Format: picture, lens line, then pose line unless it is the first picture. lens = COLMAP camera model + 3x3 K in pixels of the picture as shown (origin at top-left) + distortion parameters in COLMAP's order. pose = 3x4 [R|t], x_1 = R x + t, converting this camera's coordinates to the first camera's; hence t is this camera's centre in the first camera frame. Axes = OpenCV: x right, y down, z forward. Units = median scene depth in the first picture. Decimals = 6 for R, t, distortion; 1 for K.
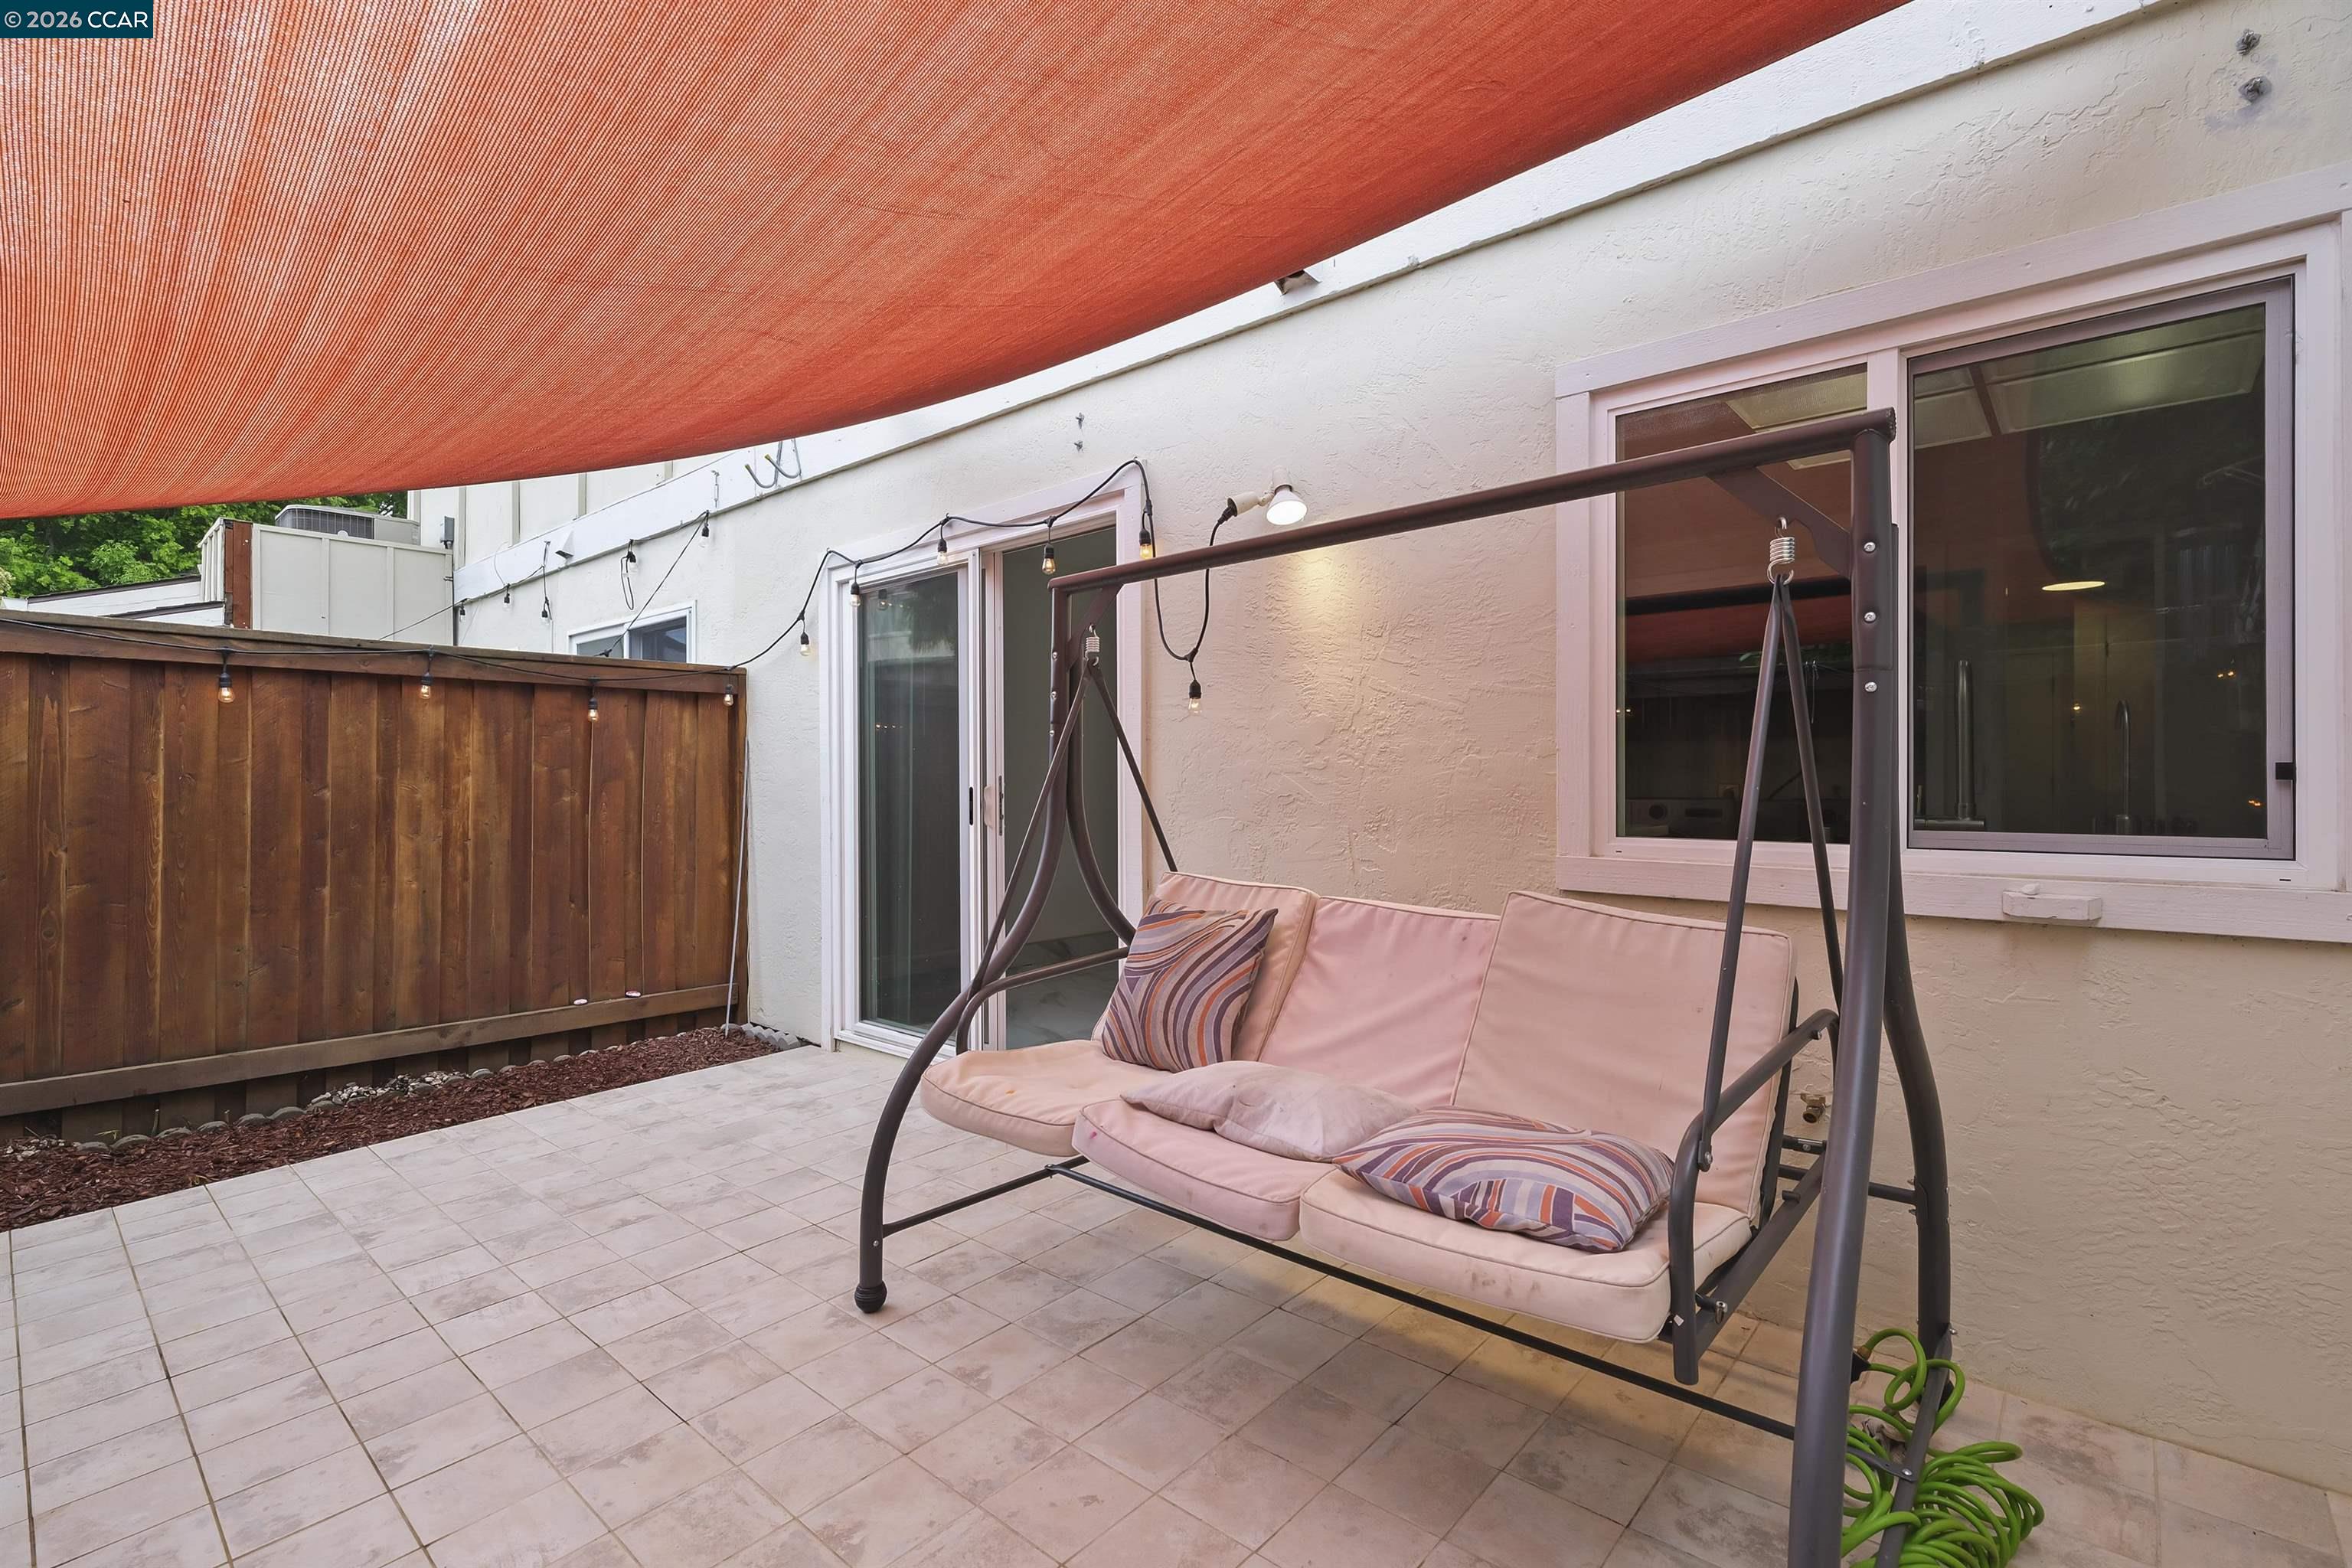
lens RADIAL K [[1073.4, 0, 1176.6], [0, 1073.4, 786.6], [0, 0, 1]] dist [-0.001023, 0.000650]
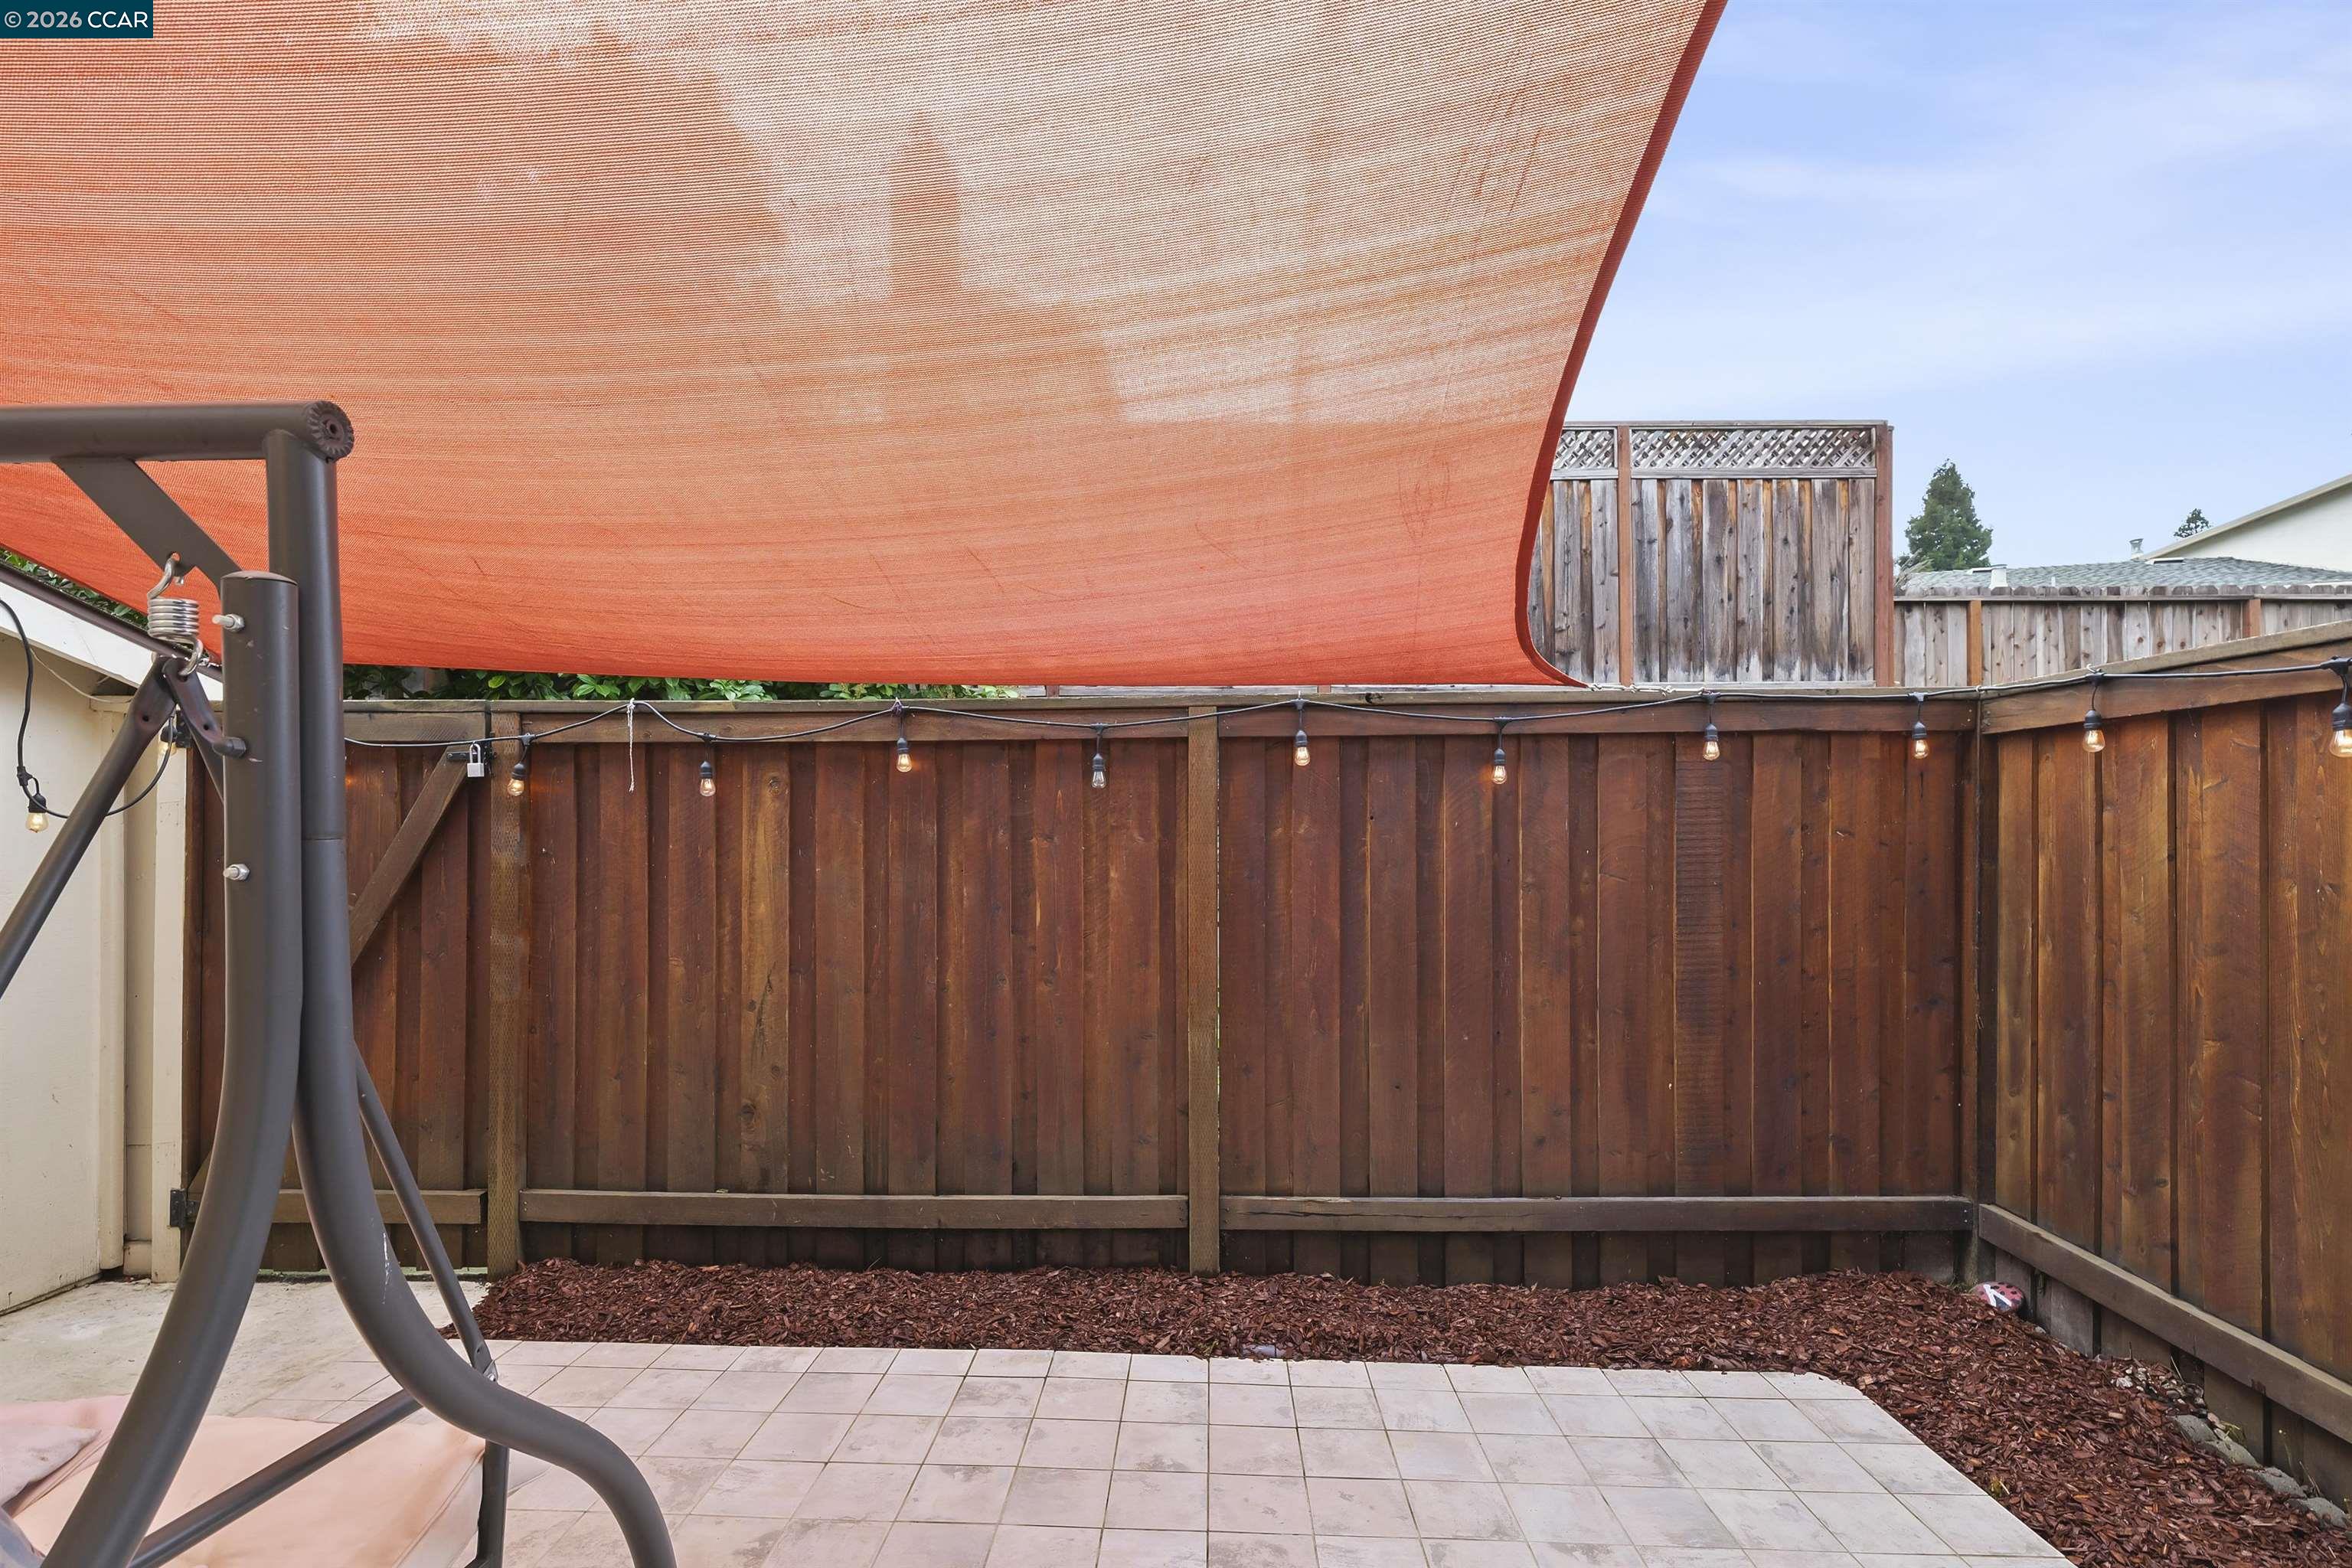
lens RADIAL K [[1073.4, 0, 1185.7], [0, 1073.4, 832.0], [0, 0, 1]] dist [-0.001023, 0.000650]
pose [[-0.762438, 0.003886, -0.647049, -0.106267], [-0.000160, 0.999981, 0.006194, -0.060630], [0.647061, 0.004826, -0.762423, 1.444537]]
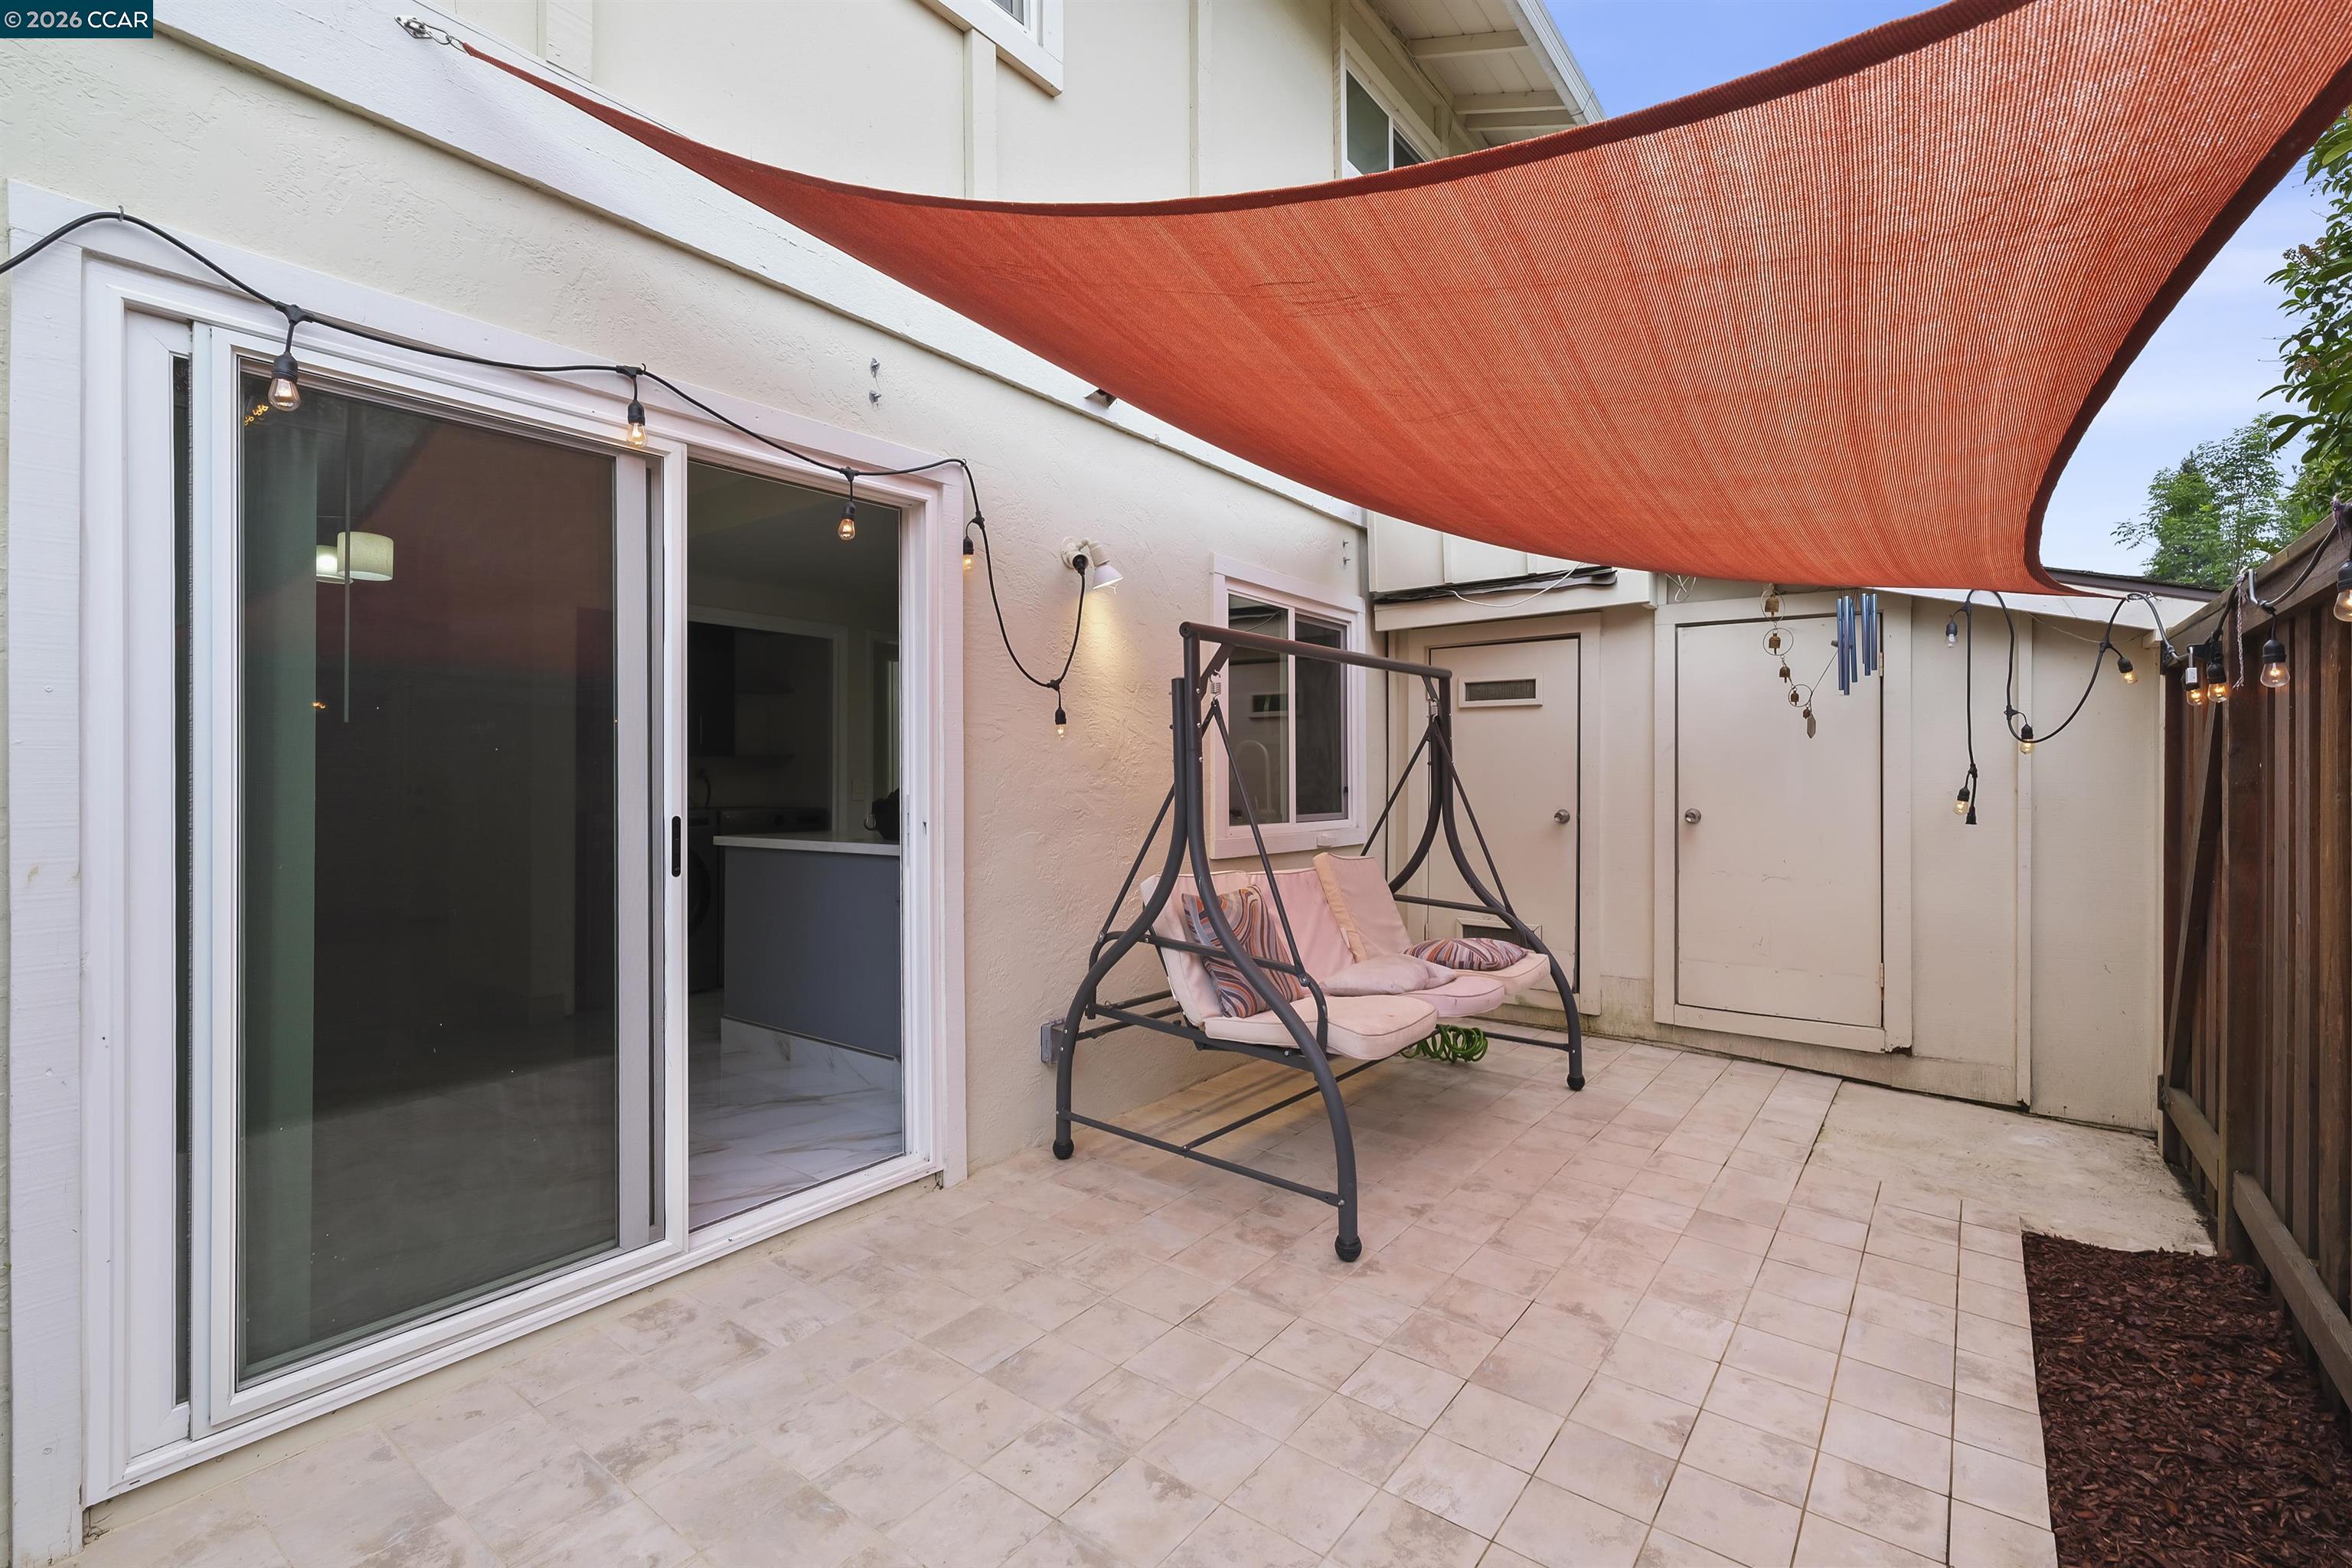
lens RADIAL K [[1073.4, 0, 1185.7], [0, 1073.4, 780.5], [0, 0, 1]] dist [-0.001023, 0.000650]
pose [[-0.093293, 0.002960, 0.995634, -1.245700], [0.009332, 0.999954, -0.002099, -0.024496], [-0.995595, 0.009095, -0.093317, 1.119250]]
